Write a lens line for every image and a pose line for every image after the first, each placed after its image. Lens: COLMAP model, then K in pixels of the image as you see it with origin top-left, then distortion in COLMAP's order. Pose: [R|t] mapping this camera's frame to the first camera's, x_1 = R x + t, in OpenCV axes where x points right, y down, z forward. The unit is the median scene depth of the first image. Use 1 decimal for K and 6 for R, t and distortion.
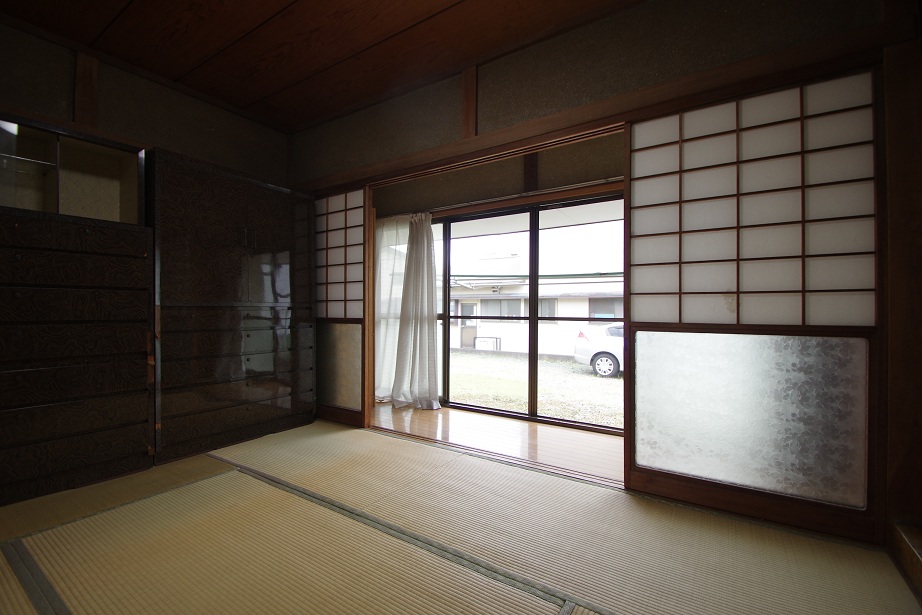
lens RADIAL K [[407.9, 0, 457.7], [0, 407.9, 308.5], [0, 0, 1]] dist [-0.002825, -0.005453]
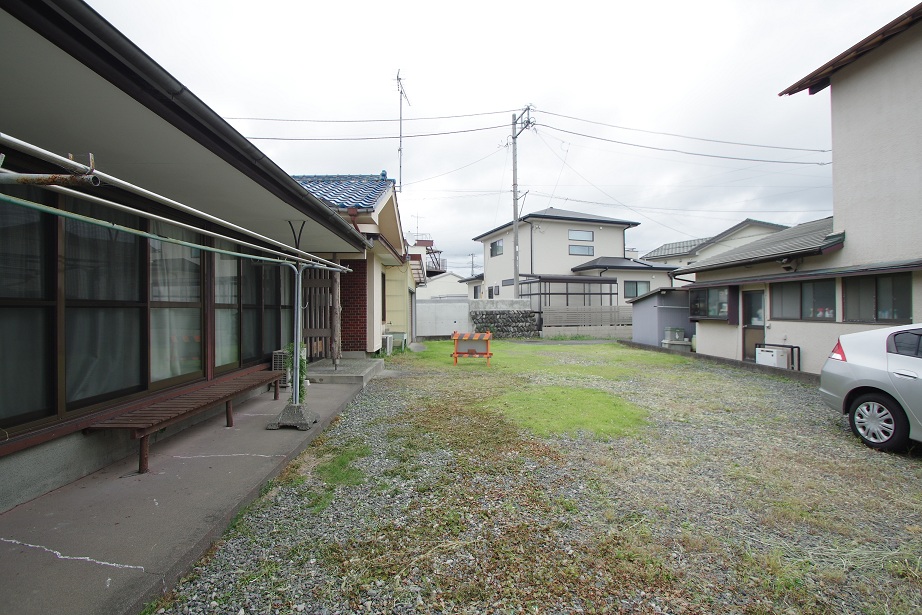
lens RADIAL K [[407.9, 0, 452.5], [0, 407.9, 306.8], [0, 0, 1]] dist [-0.002825, -0.005453]
pose [[0.567692, -0.012785, -0.823142, 0.301798], [0.012849, 0.999895, -0.006669, 0.011256], [0.823141, -0.006790, 0.567797, 0.257798]]
